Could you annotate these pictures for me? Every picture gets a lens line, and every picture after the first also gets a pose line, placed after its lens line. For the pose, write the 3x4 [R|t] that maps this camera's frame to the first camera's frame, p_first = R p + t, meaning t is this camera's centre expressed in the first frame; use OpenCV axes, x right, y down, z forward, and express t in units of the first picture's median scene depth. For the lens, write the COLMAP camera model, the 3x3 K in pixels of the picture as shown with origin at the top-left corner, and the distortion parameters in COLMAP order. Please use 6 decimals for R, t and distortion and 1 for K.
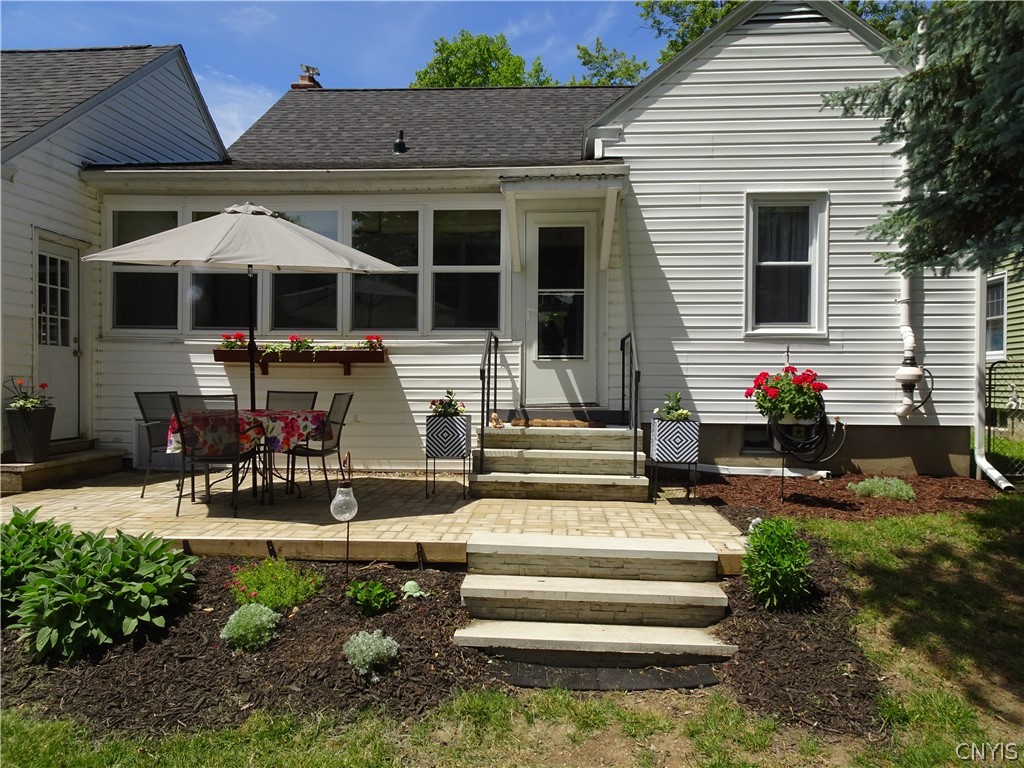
lens RADIAL K [[736.2, 0, 512.0], [0, 736.2, 384.0], [0, 0, 1]] dist [0.014553, 0.001688]
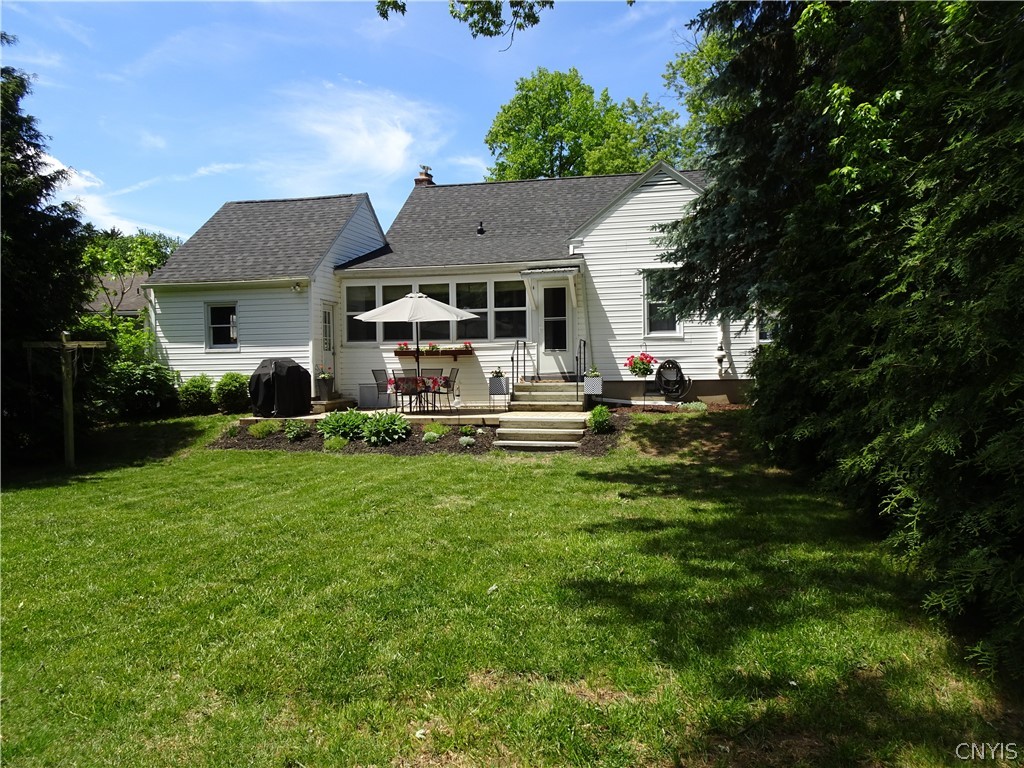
lens RADIAL K [[736.2, 0, 512.0], [0, 736.2, 384.0], [0, 0, 1]] dist [0.014553, 0.001688]
pose [[0.990935, -0.018284, -0.133090, 0.221498], [0.020872, 0.999619, 0.018082, 0.019126], [0.132708, -0.020696, 0.990939, -1.093928]]
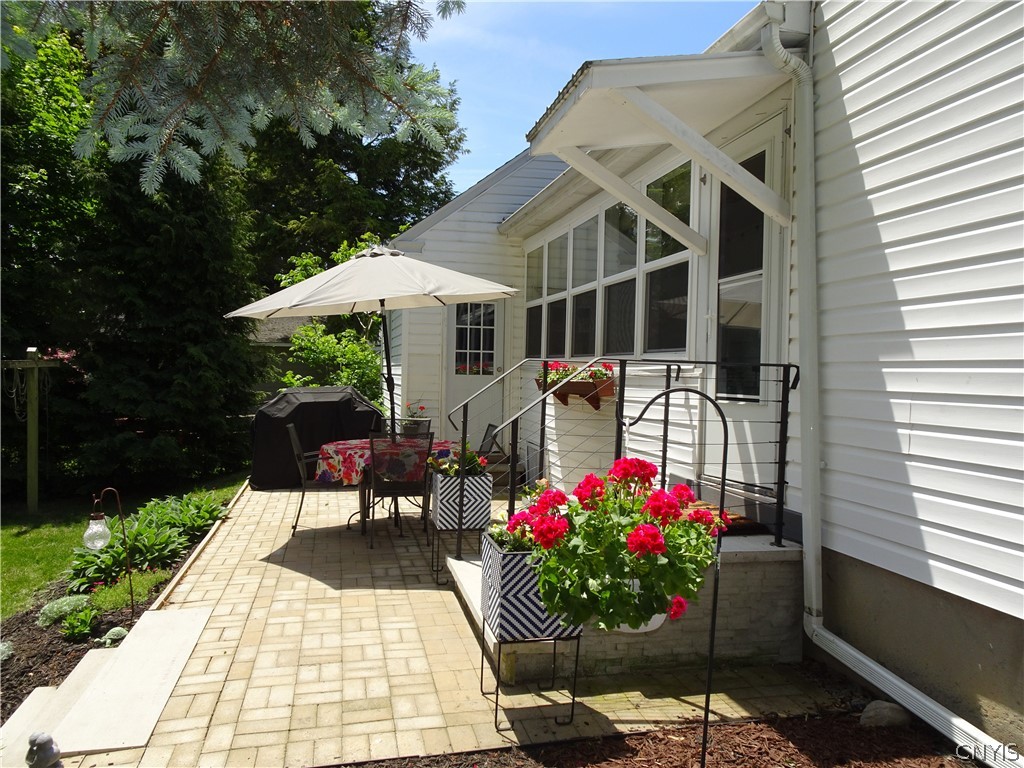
lens RADIAL K [[736.2, 0, 512.0], [0, 736.2, 384.0], [0, 0, 1]] dist [0.014553, 0.001688]
pose [[0.285091, 0.016949, -0.958351, 0.553515], [-0.020213, 0.999728, 0.011668, -0.049857], [0.958287, 0.016045, 0.285356, 0.683360]]
